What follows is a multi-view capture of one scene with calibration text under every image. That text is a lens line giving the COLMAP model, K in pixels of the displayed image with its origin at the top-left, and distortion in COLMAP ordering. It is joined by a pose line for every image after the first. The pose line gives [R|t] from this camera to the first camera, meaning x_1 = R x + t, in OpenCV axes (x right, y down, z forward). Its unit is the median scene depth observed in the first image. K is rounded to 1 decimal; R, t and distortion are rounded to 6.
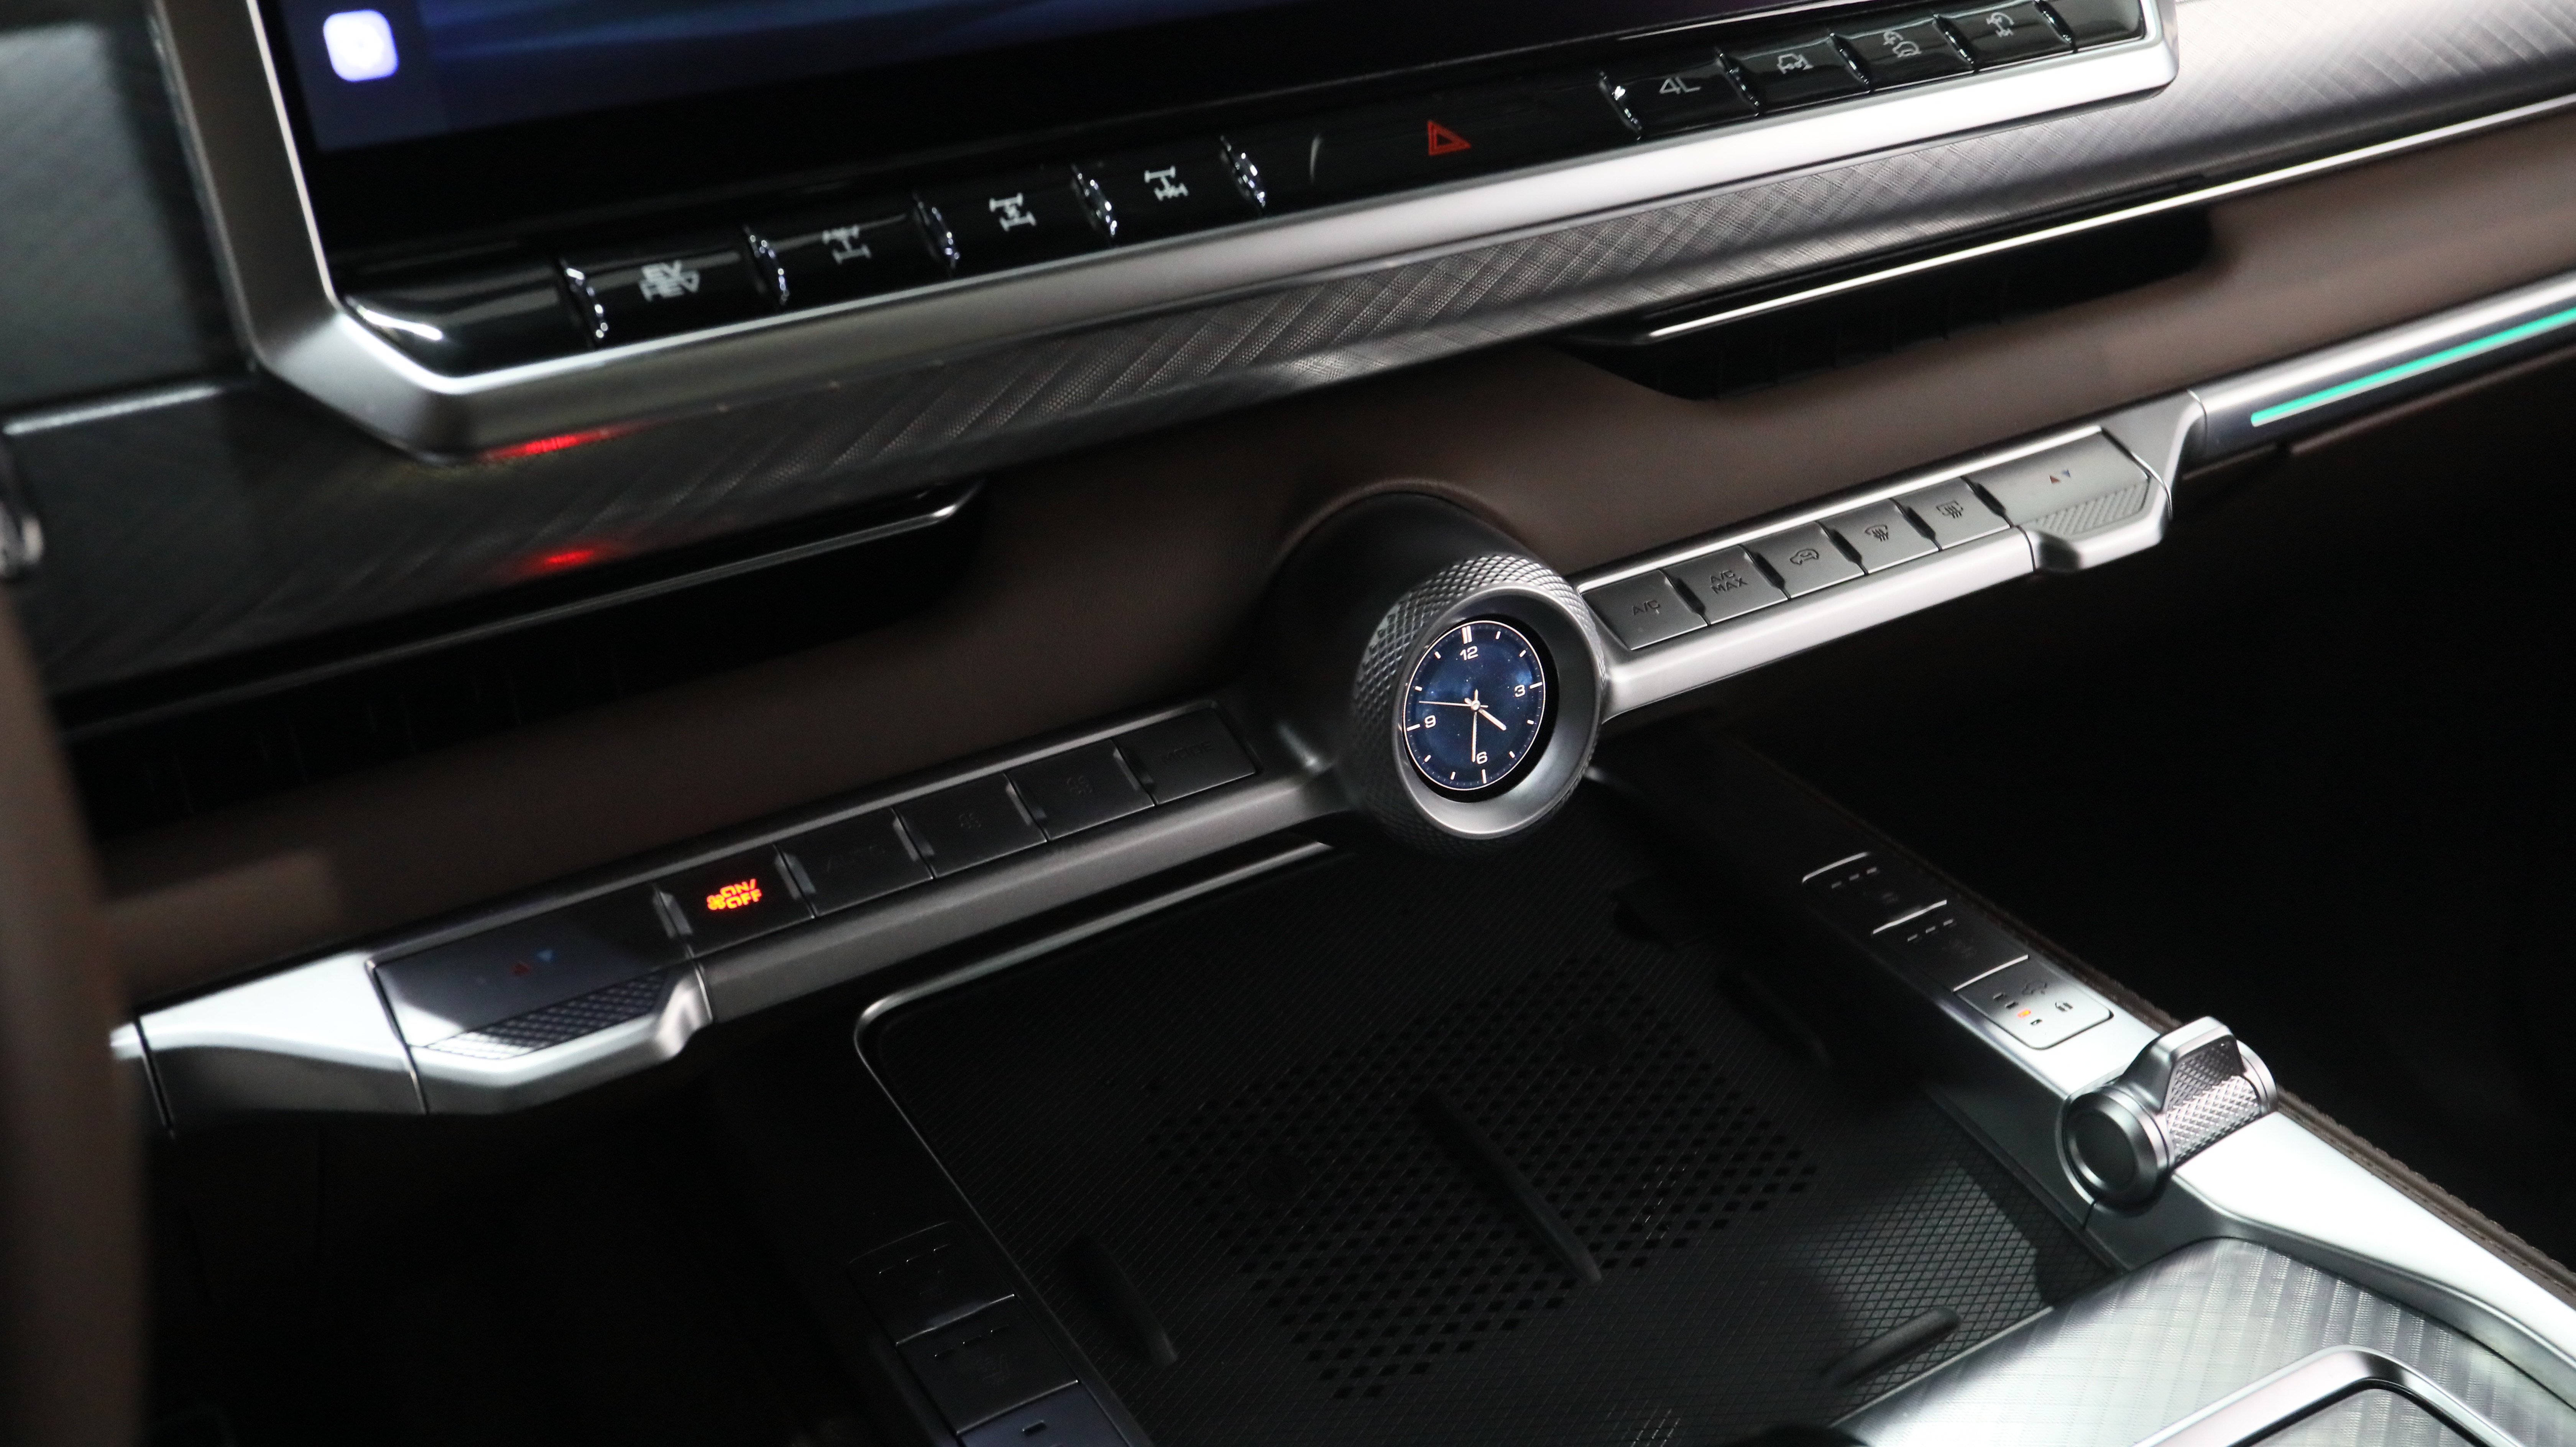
lens RADIAL K [[2657.7, 0, 1289.4], [0, 2657.7, 720.5], [0, 0, 1]] dist [0.007959, 0.000000]
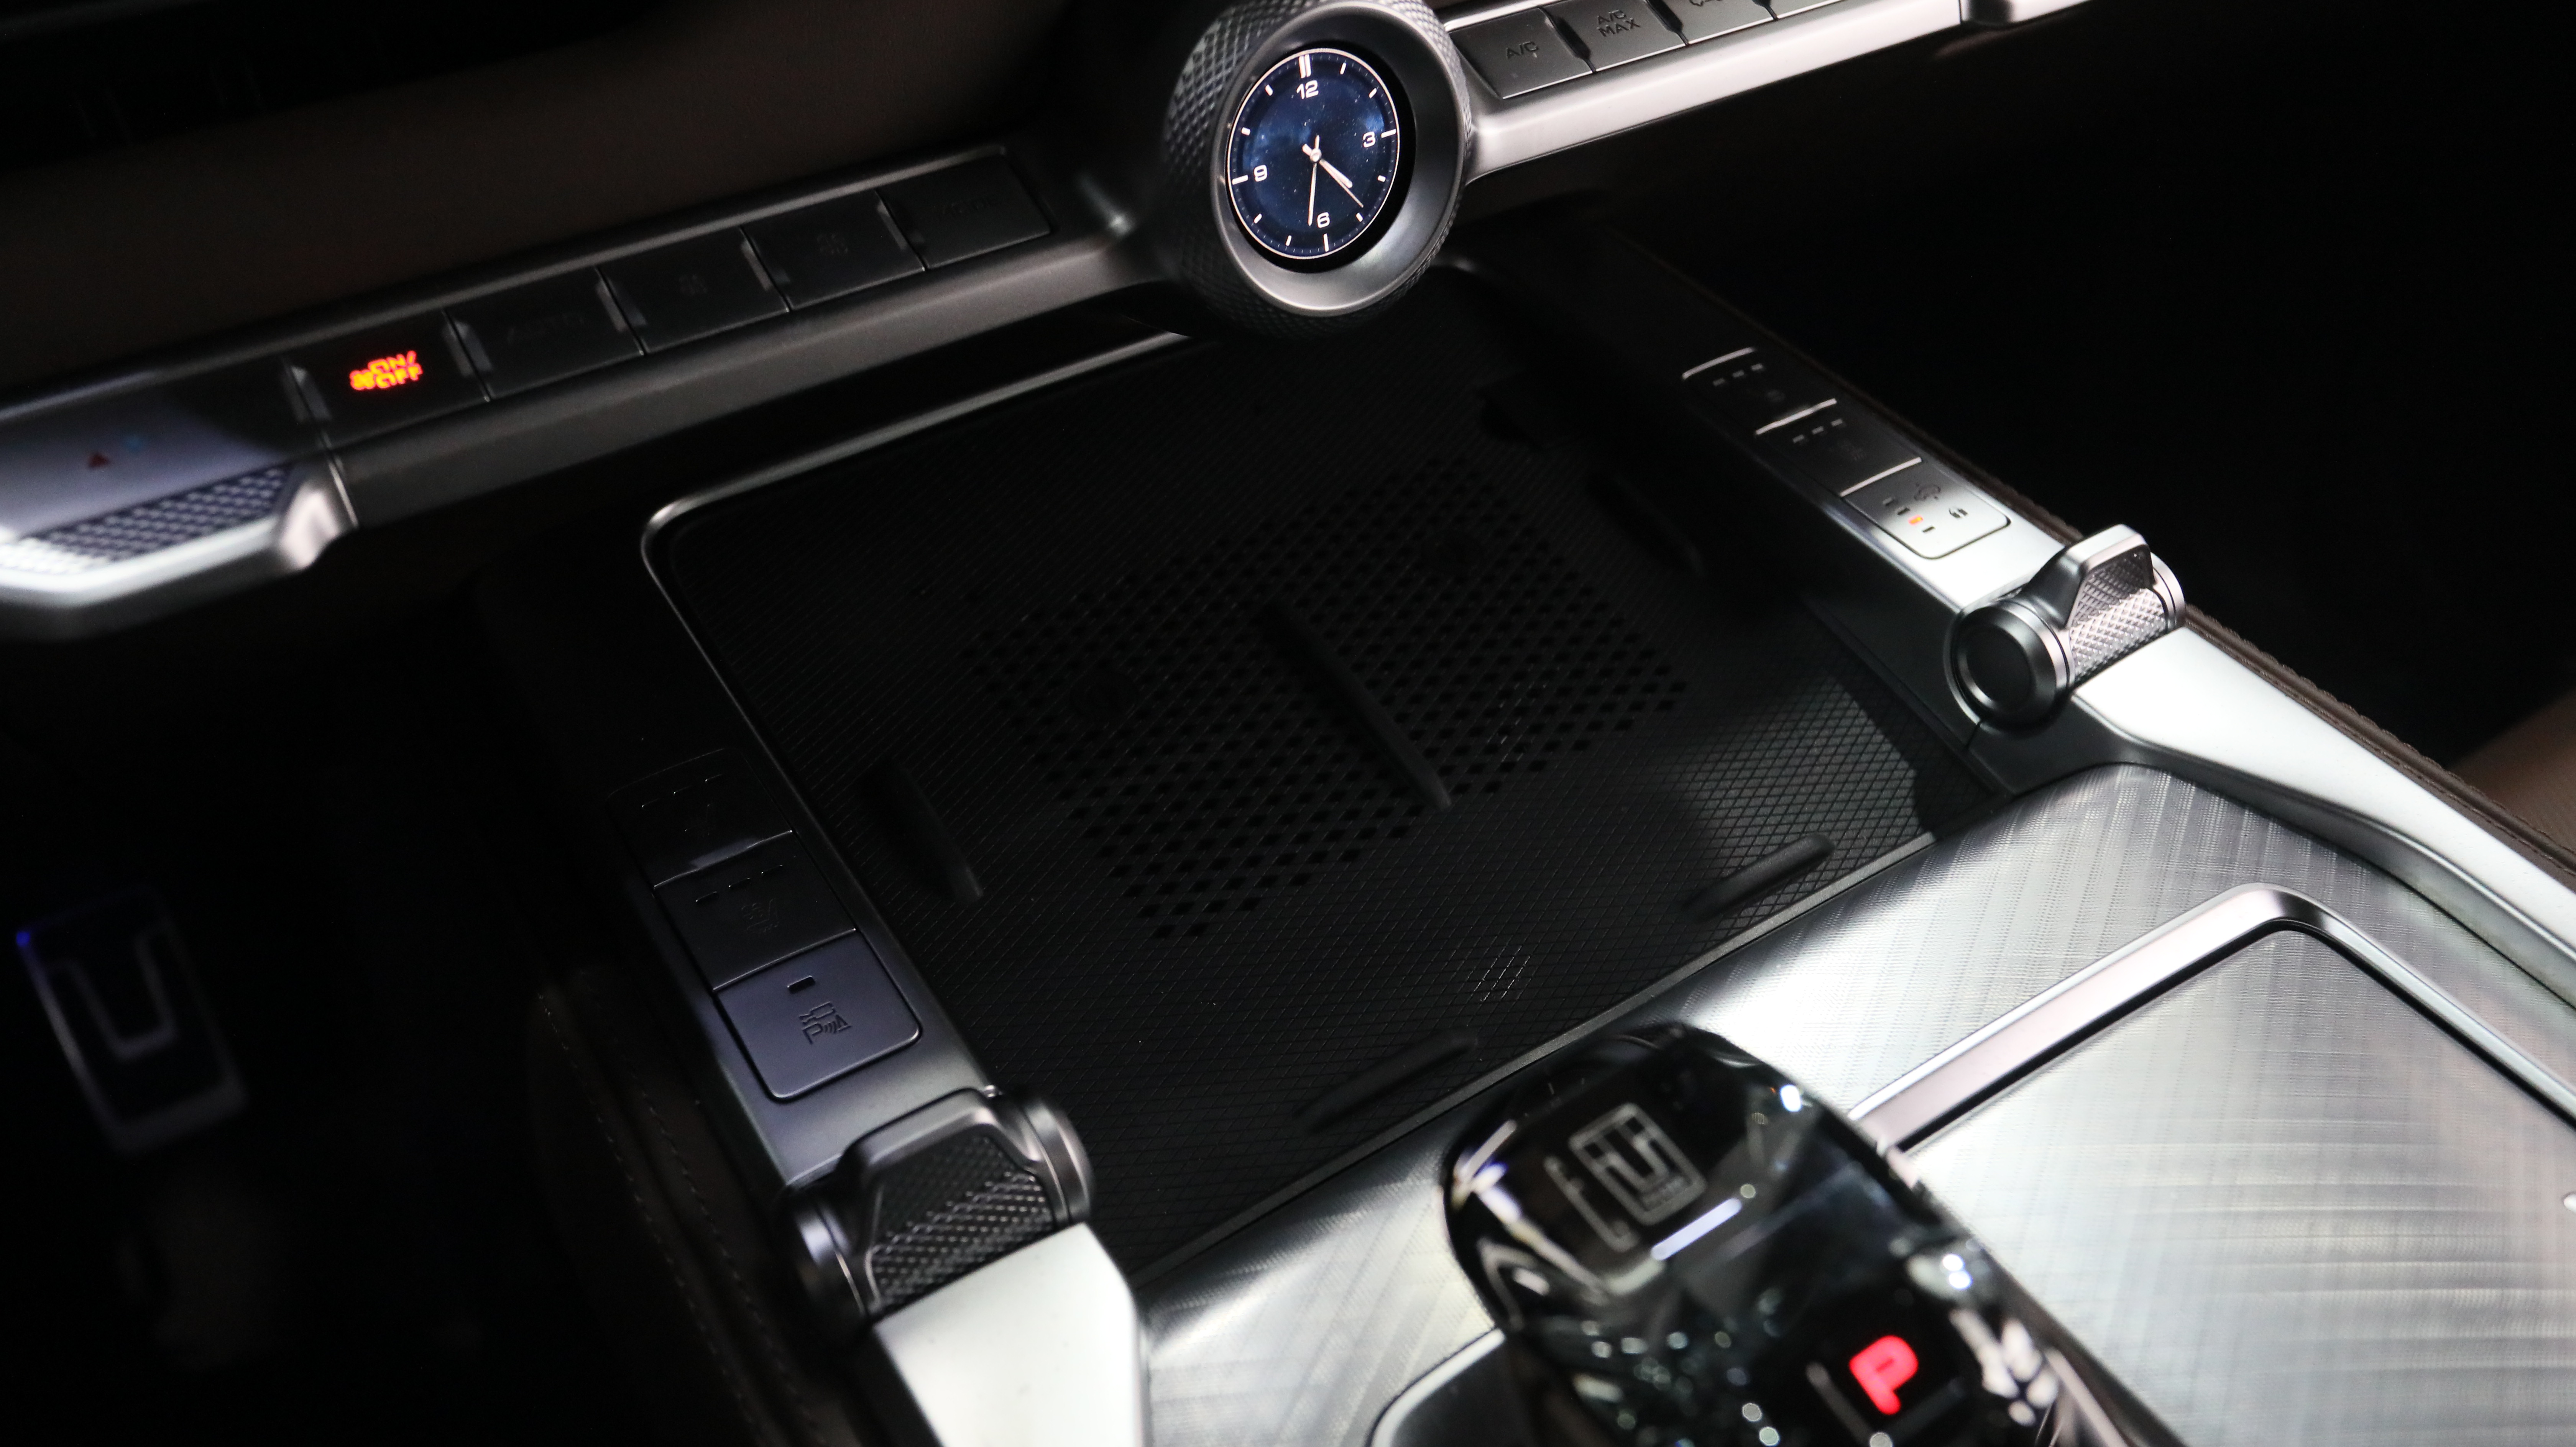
lens RADIAL K [[1935.4, 0, 1282.9], [0, 1935.4, 723.4], [0, 0, 1]] dist [-0.002326, -0.003086]
pose [[0.999984, 0.002917, 0.004940, 0.055456], [-0.003913, 0.976490, 0.215527, 0.037082], [-0.004195, -0.215543, 0.976485, 0.348754]]
